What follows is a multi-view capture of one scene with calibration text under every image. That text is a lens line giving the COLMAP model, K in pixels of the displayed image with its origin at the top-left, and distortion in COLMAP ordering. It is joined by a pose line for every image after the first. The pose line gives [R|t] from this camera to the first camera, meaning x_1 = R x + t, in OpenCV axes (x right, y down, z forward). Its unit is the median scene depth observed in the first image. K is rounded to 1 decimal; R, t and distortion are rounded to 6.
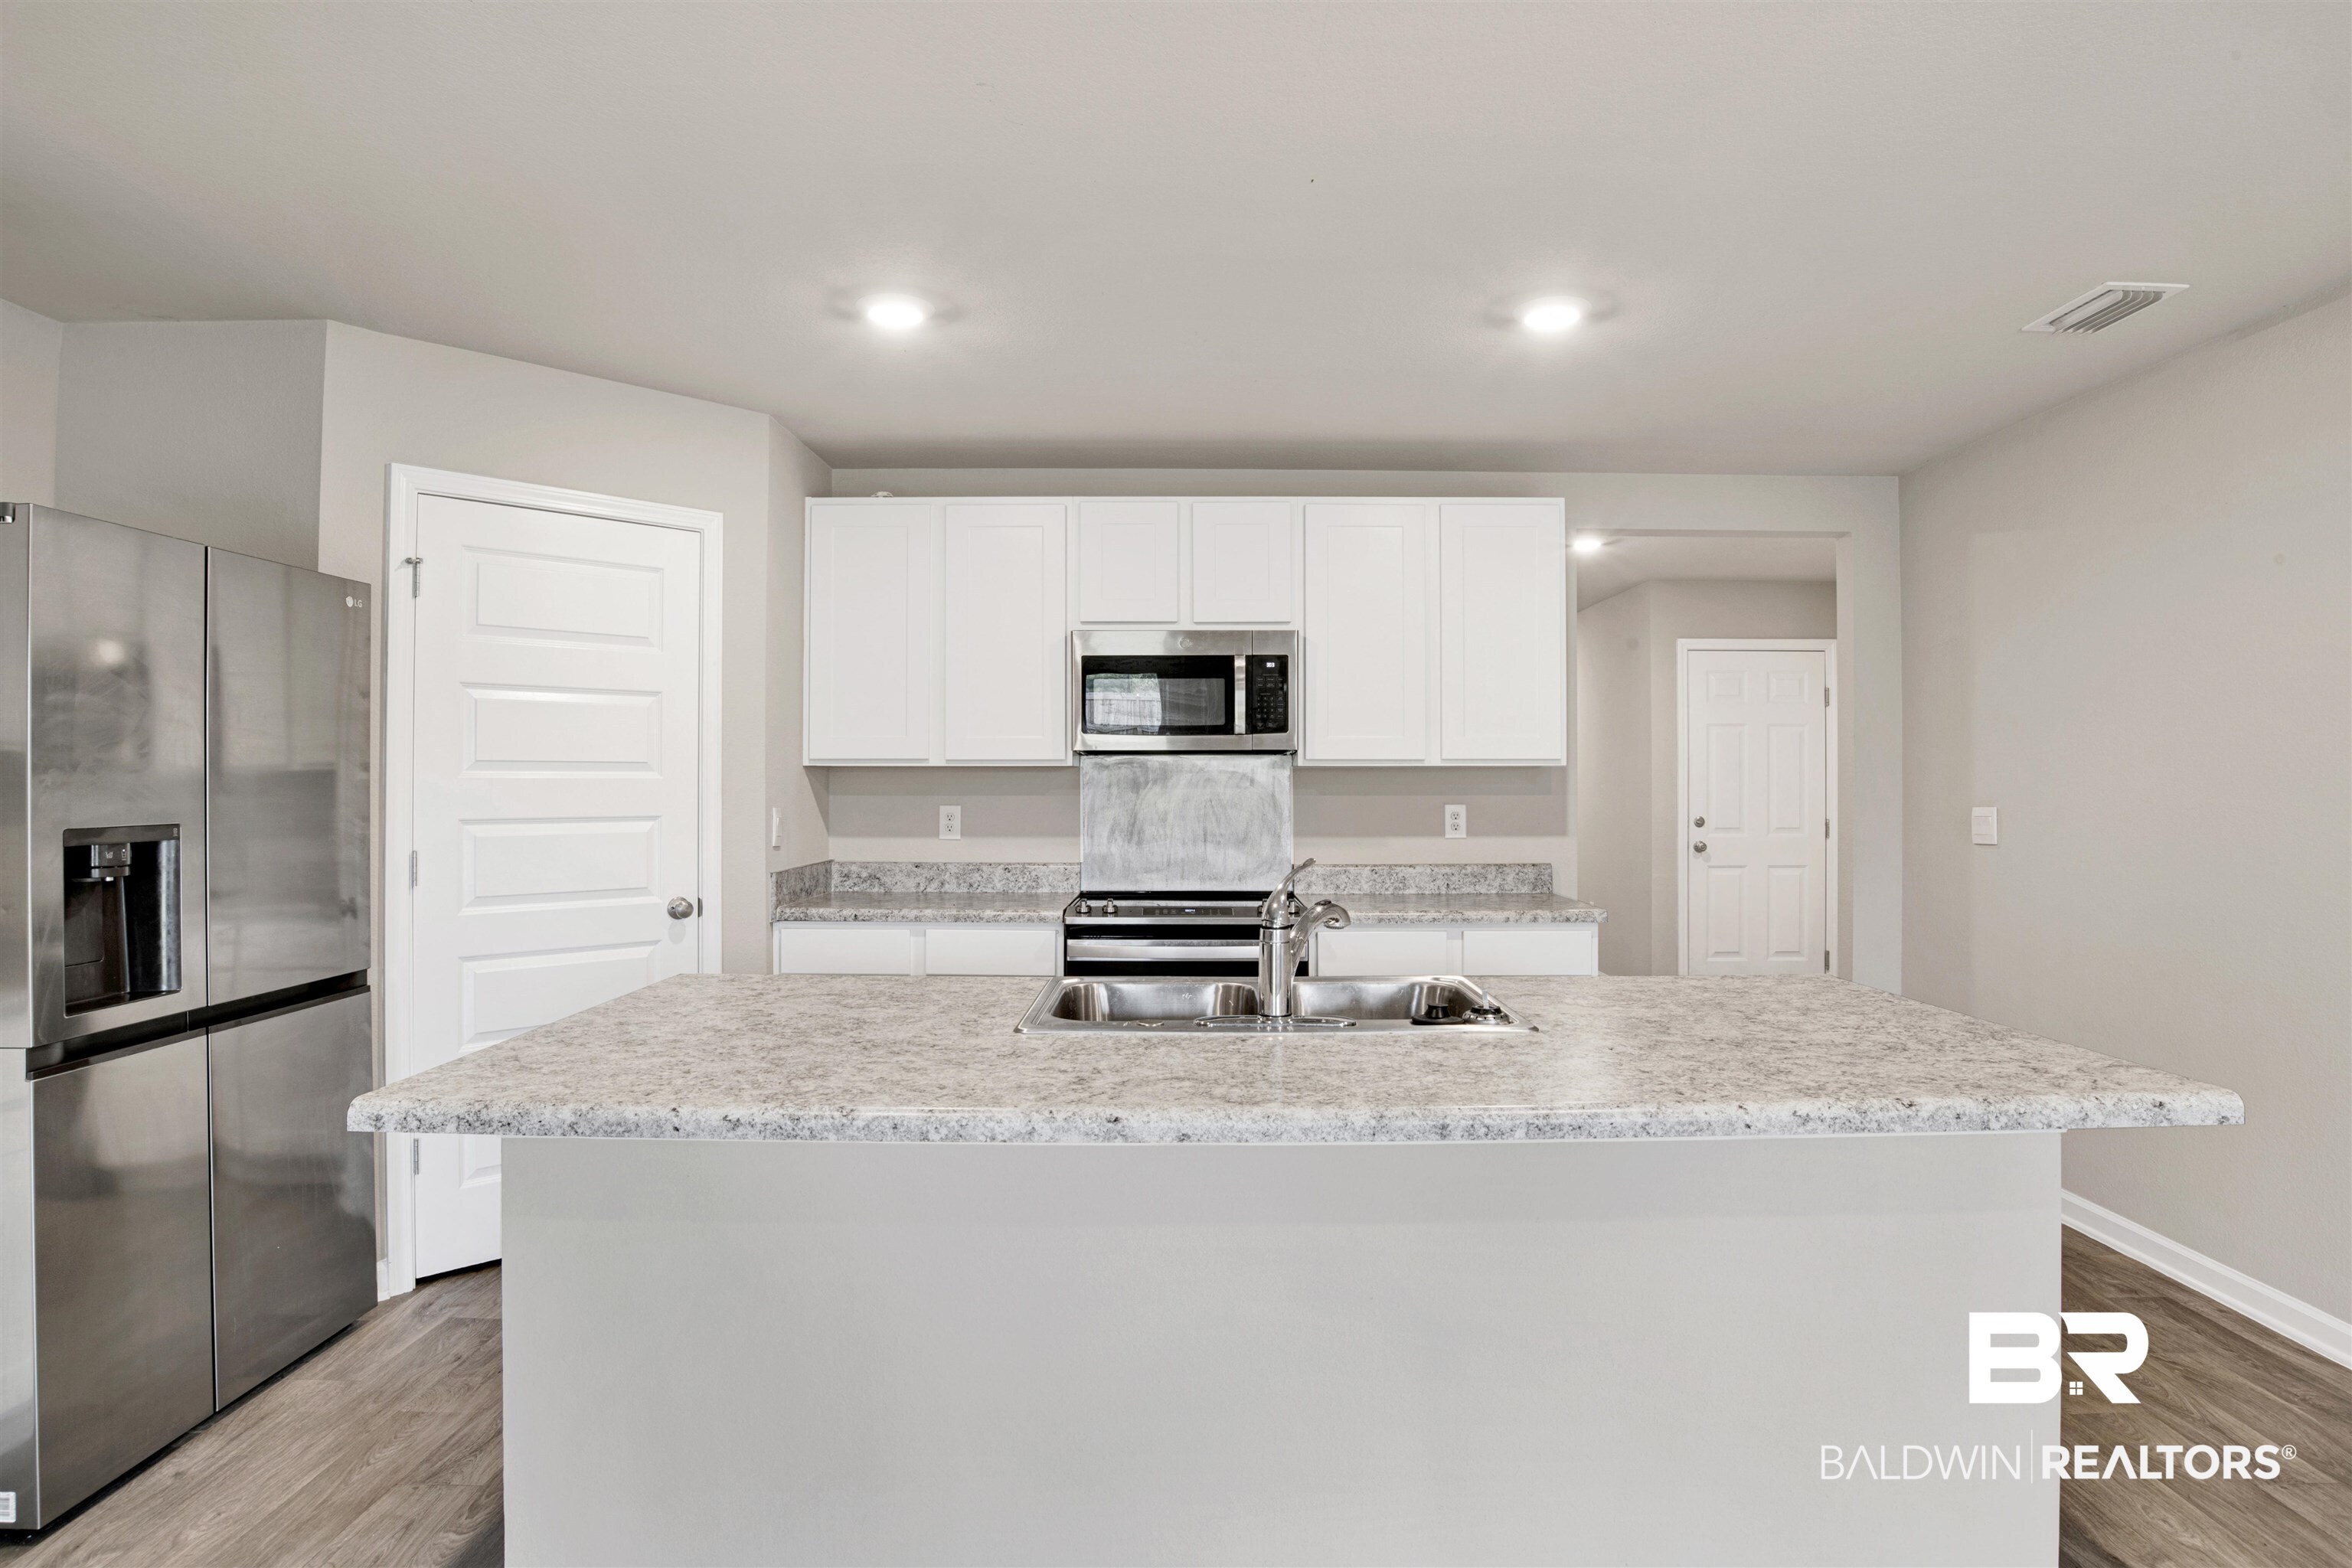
lens RADIAL K [[1266.4, 0, 1162.1], [0, 1266.4, 766.2], [0, 0, 1]] dist [-0.069417, 0.028048]
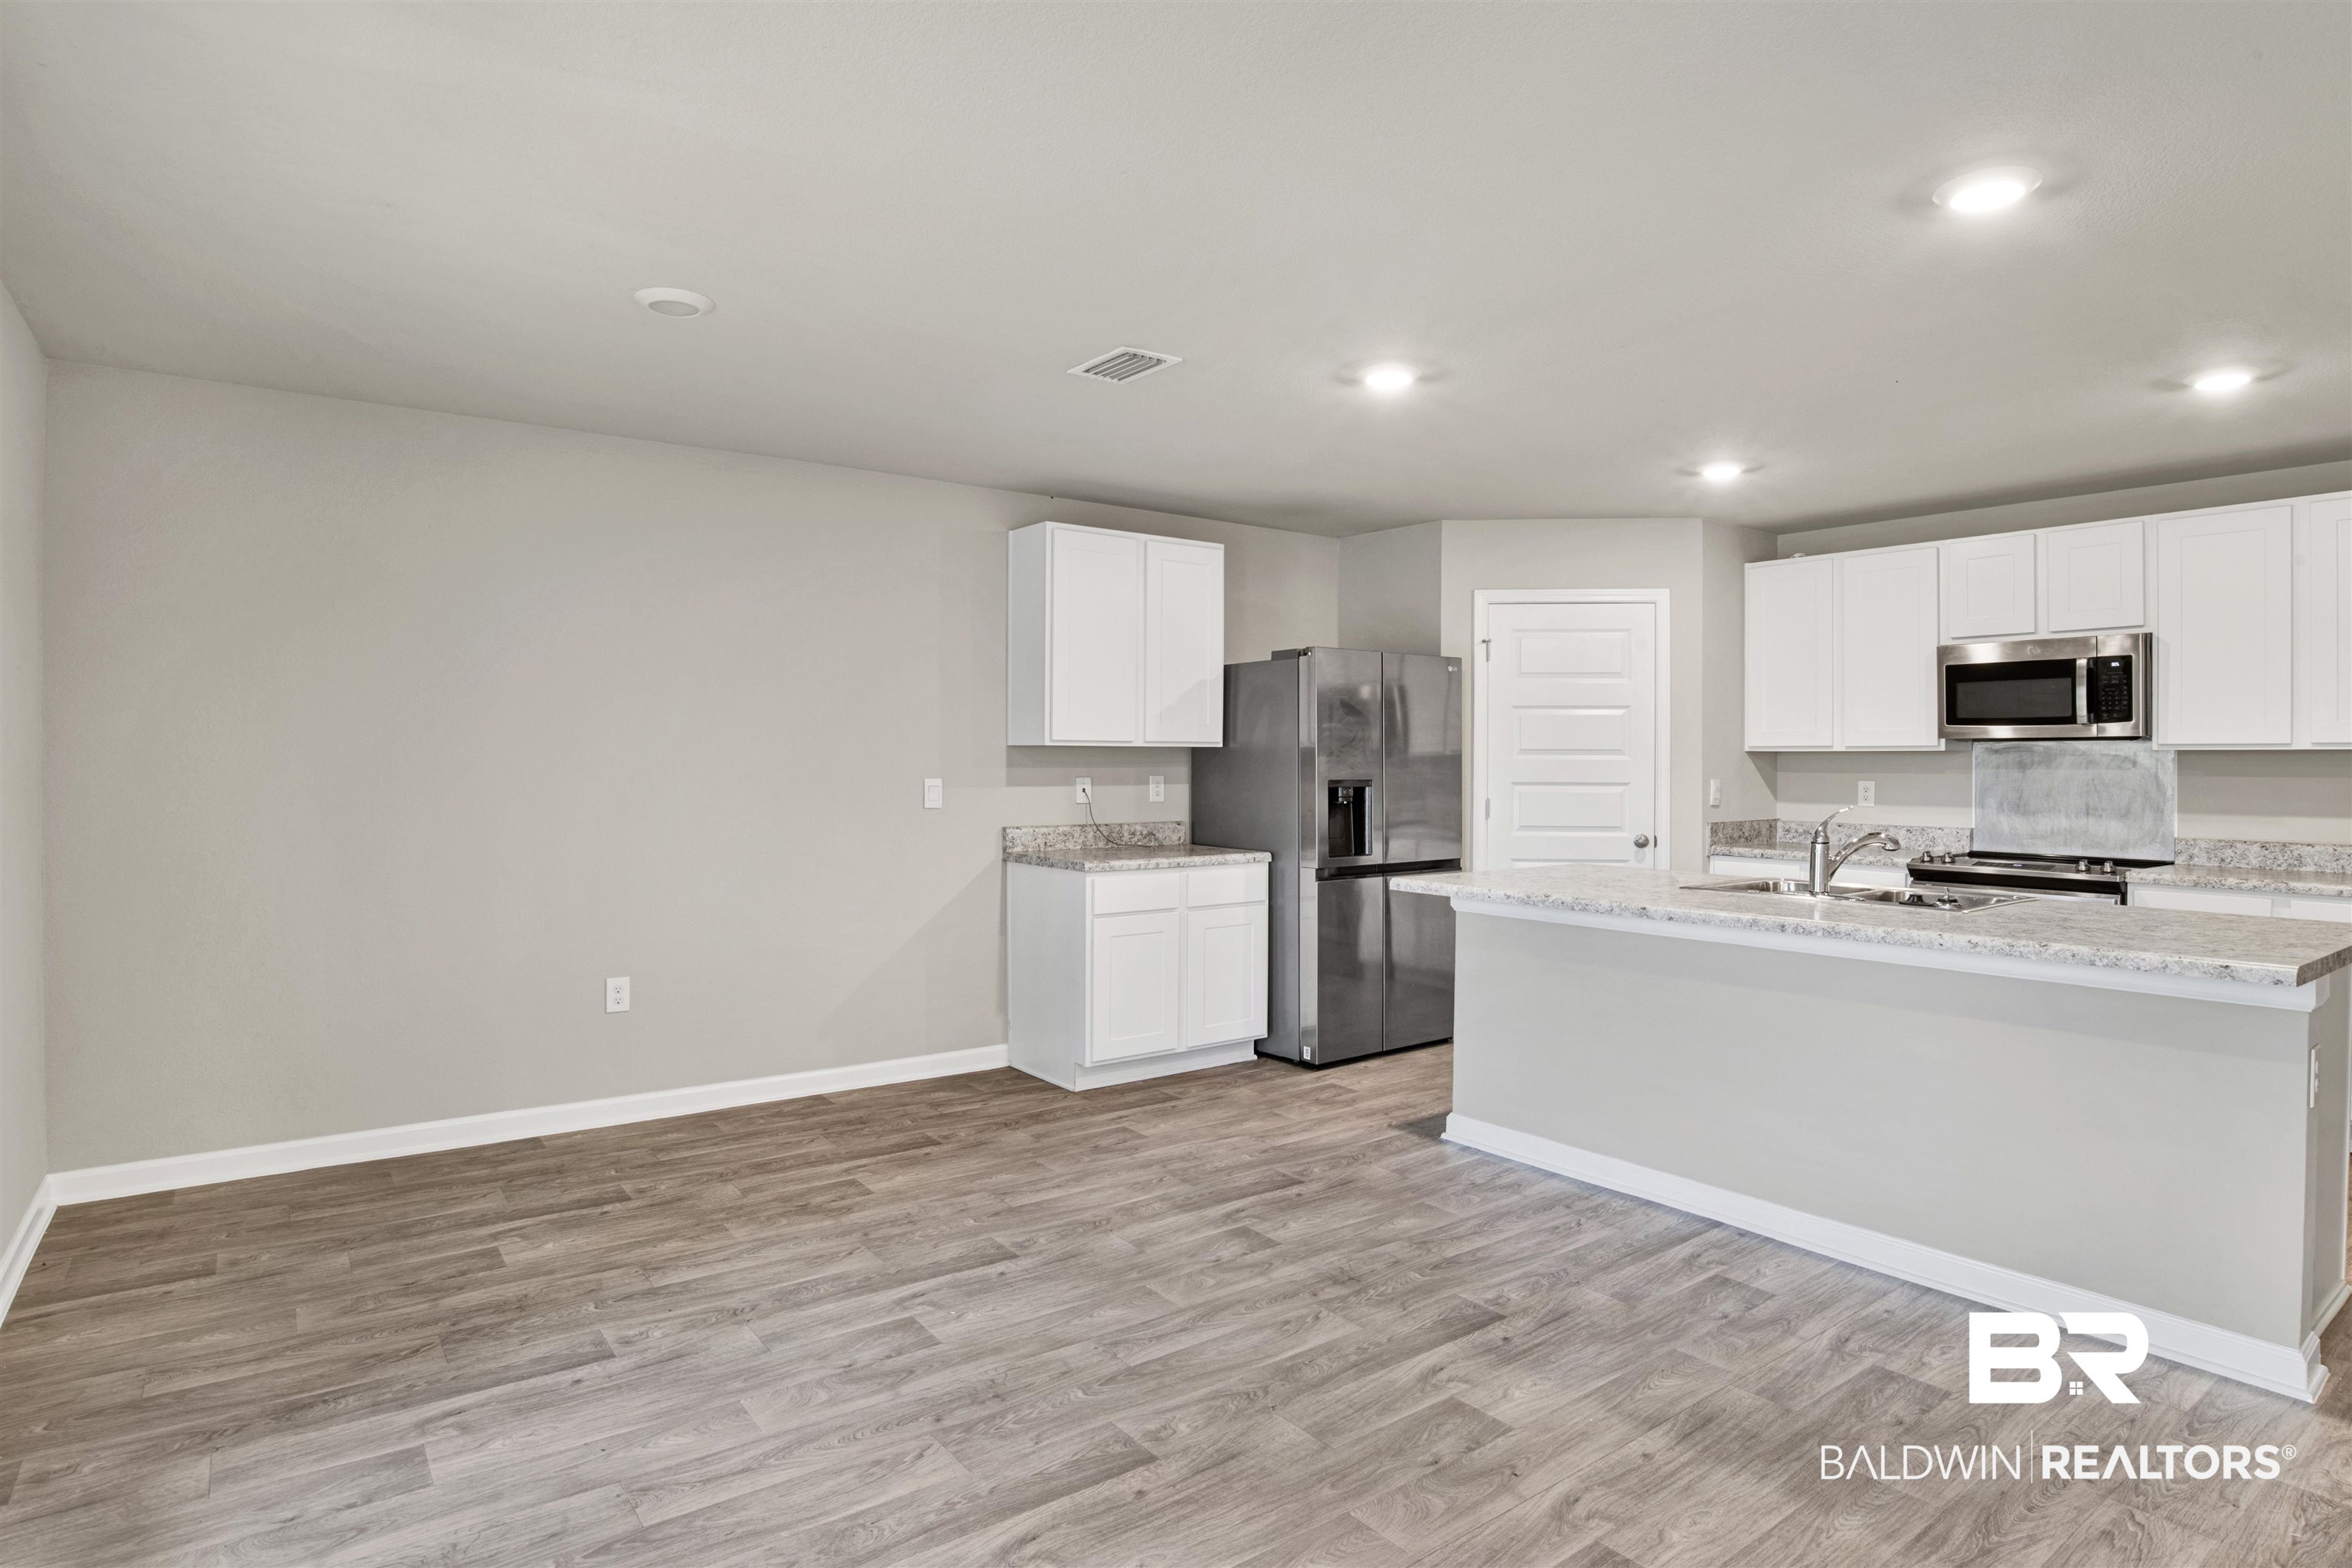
lens RADIAL K [[1266.4, 0, 1162.1], [0, 1266.4, 766.2], [0, 0, 1]] dist [-0.069417, 0.028048]
pose [[0.596466, 0.005338, -0.802621, 0.475666], [0.005669, 0.999925, 0.010864, -0.002491], [0.802618, -0.011030, 0.596391, -0.395152]]
